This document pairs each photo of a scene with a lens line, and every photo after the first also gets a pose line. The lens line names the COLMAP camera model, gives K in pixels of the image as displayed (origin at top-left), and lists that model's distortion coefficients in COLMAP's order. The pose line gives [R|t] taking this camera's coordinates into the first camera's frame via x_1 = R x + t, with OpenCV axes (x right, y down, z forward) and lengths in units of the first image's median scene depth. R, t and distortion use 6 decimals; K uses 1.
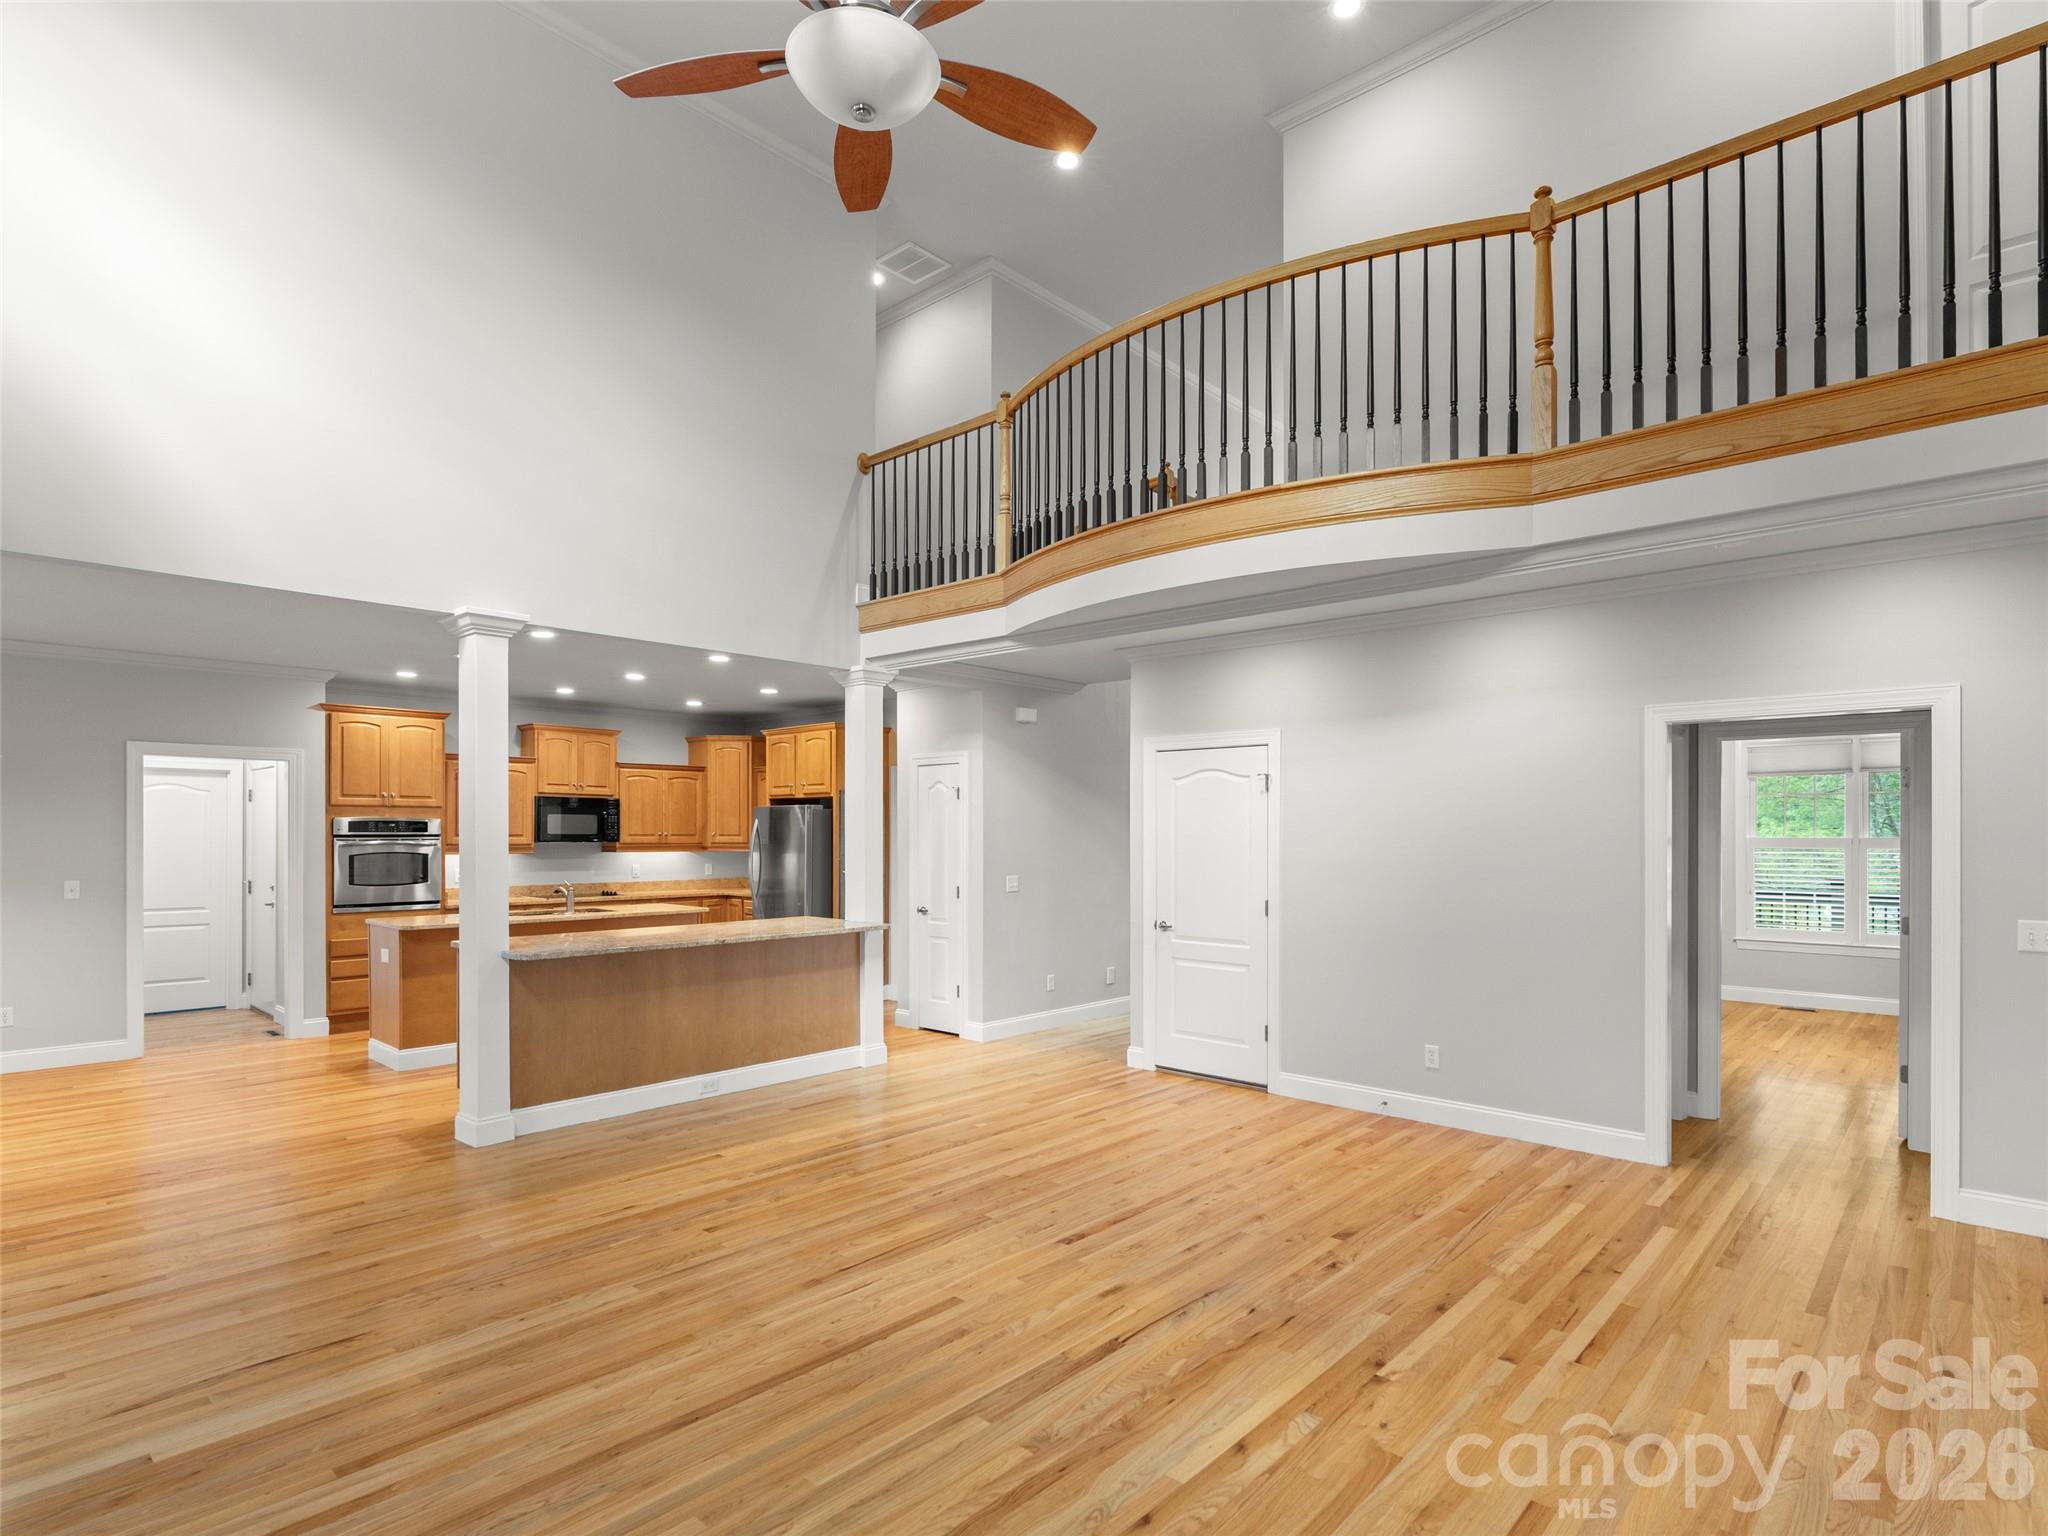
lens RADIAL K [[1048.7, 0, 1069.8], [0, 1048.7, 834.0], [0, 0, 1]] dist [-0.009603, 0.002334]
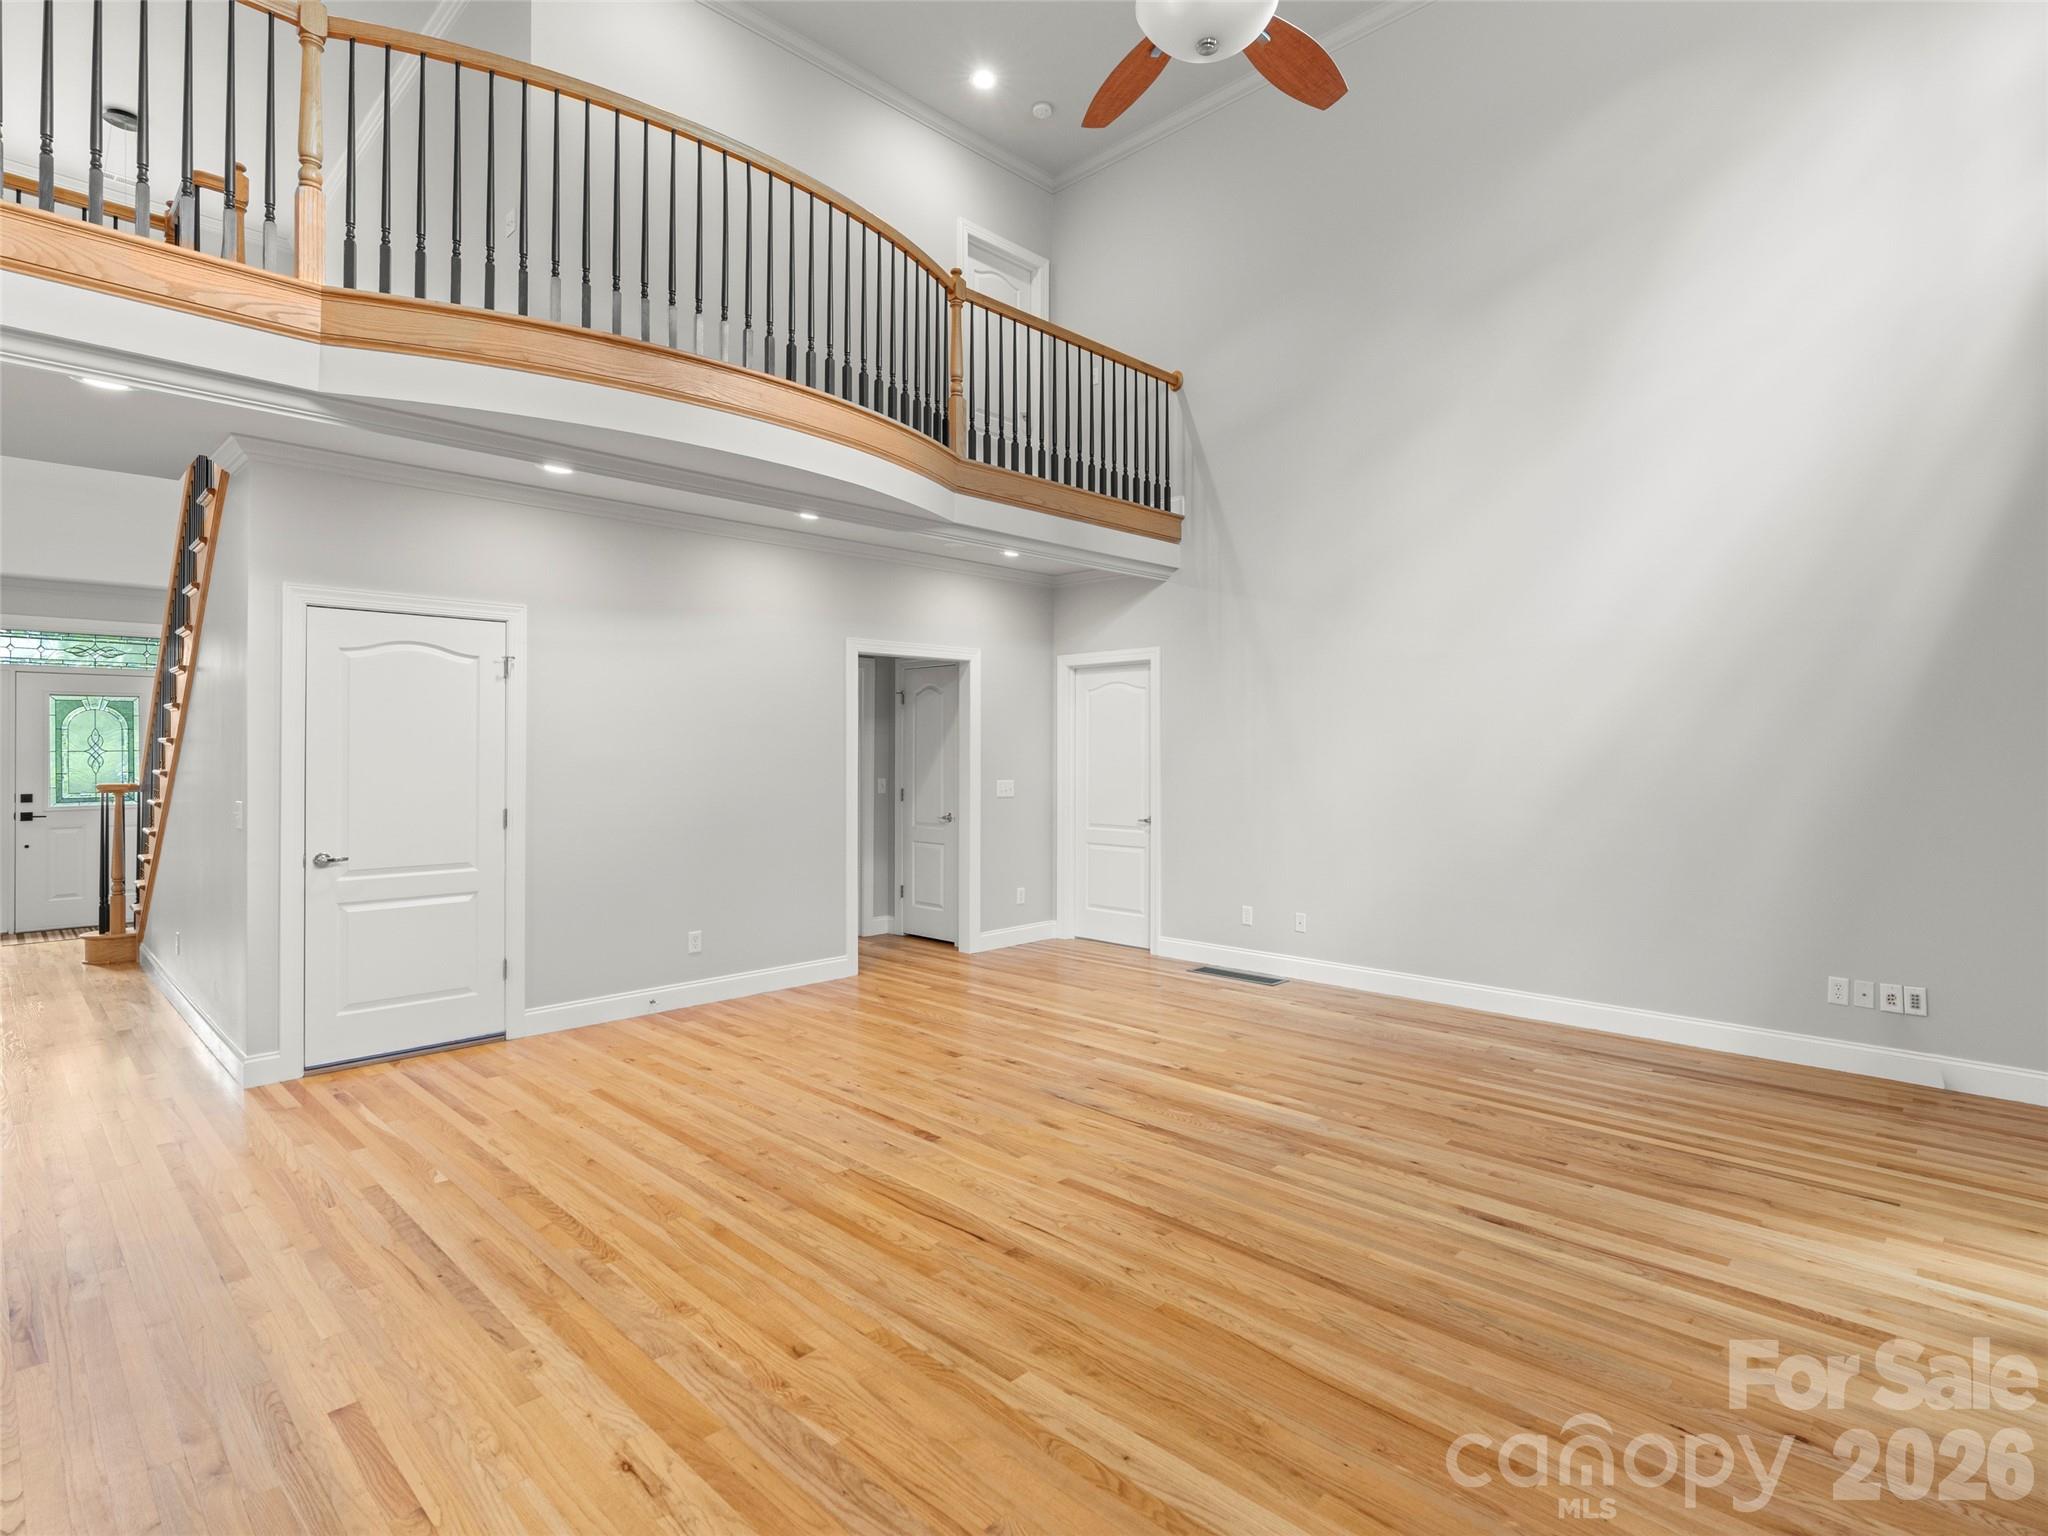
lens RADIAL K [[1048.7, 0, 1025.9], [0, 1048.7, 753.8], [0, 0, 1]] dist [-0.009603, 0.002334]
pose [[0.055799, -0.004559, 0.998432, -0.847597], [0.000661, 0.999990, 0.004529, 0.022497], [-0.998442, 0.000407, 0.055801, 0.746792]]
